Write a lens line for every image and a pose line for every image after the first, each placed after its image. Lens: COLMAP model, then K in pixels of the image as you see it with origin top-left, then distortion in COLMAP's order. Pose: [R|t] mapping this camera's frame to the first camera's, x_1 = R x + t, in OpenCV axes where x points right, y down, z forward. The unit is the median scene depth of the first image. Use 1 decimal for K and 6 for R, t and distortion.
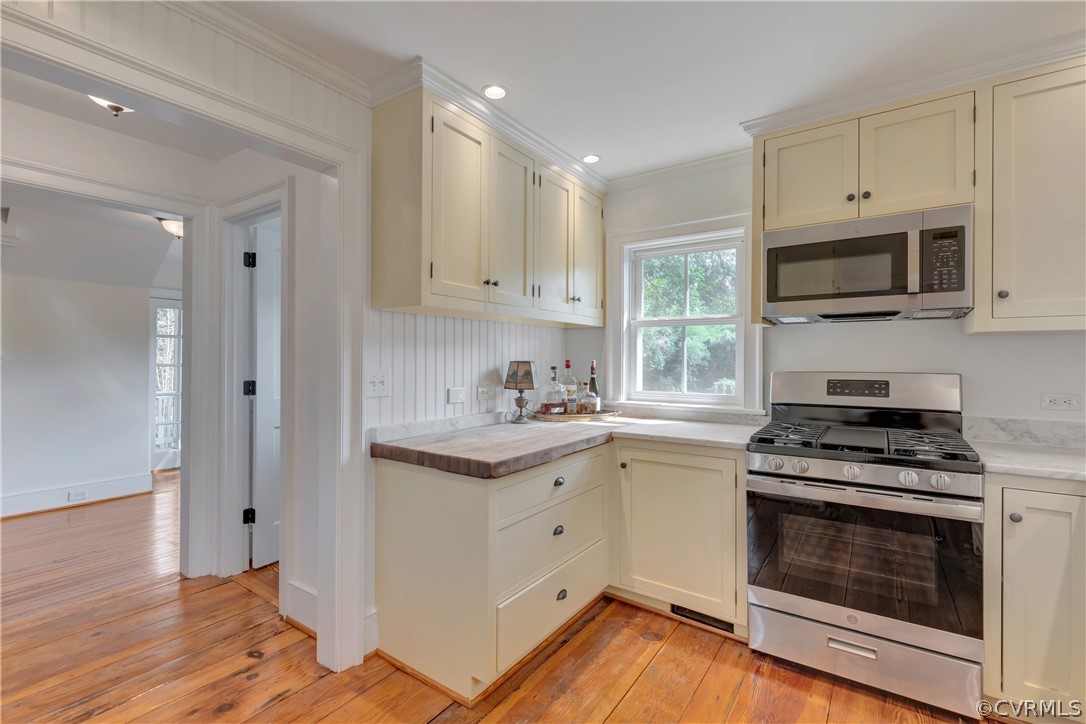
lens RADIAL K [[478.3, 0, 545.0], [0, 478.3, 358.9], [0, 0, 1]] dist [0.001849, -0.000580]
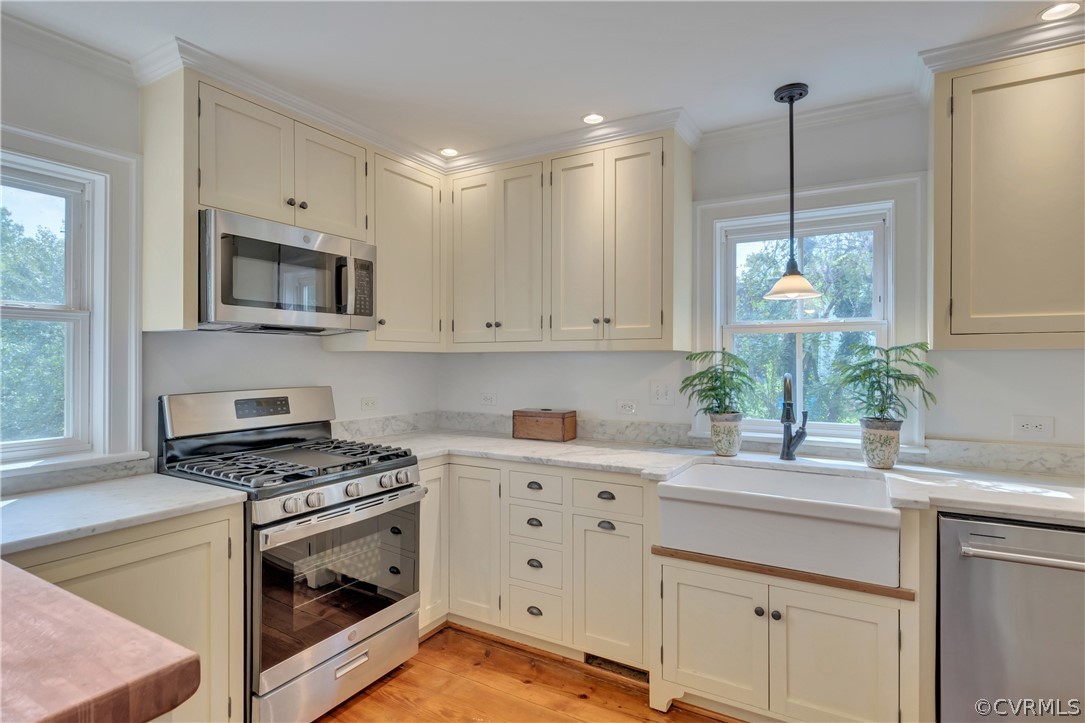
lens RADIAL K [[570.5, 0, 542.5], [0, 570.5, 361.5], [0, 0, 1]] dist [0.001761, 0.000732]
pose [[-0.065176, -0.005906, 0.997856, -0.516533], [-0.000429, 0.999983, 0.005891, -0.035598], [-0.997874, -0.000044, -0.065178, 0.607118]]
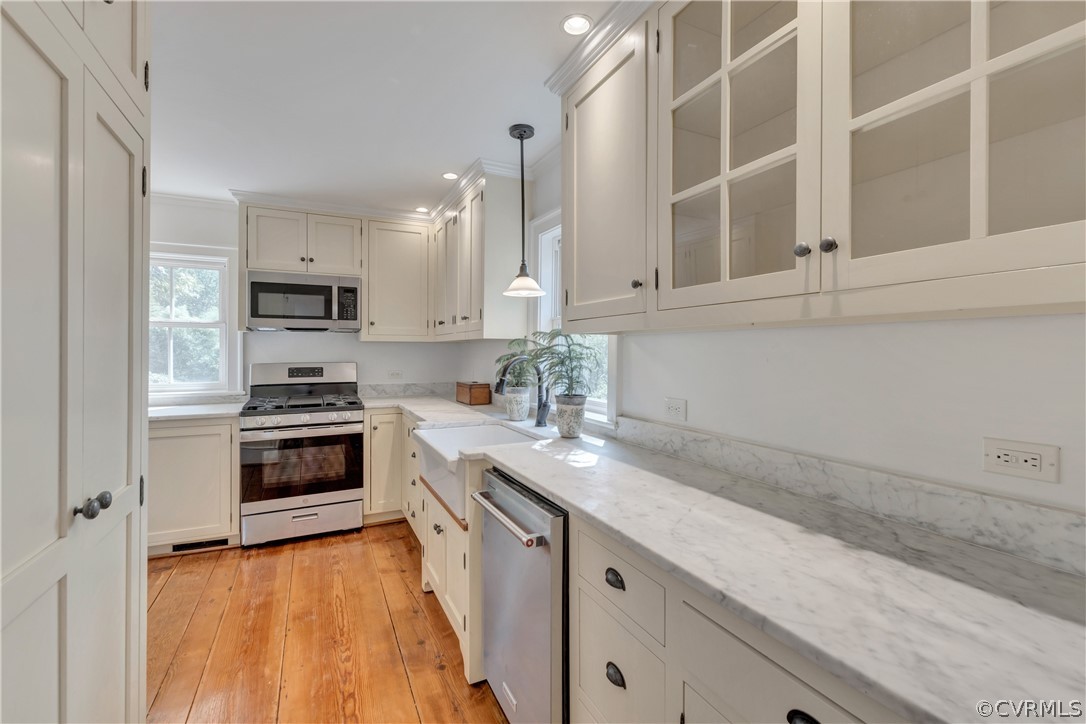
lens RADIAL K [[478.2, 0, 539.8], [0, 478.2, 350.3], [0, 0, 1]] dist [0.001619, 0.000109]
pose [[0.493715, -0.002187, 0.869621, -0.428250], [-0.000281, 0.999996, 0.002675, -0.022179], [-0.869624, -0.001565, 0.493713, -0.575321]]
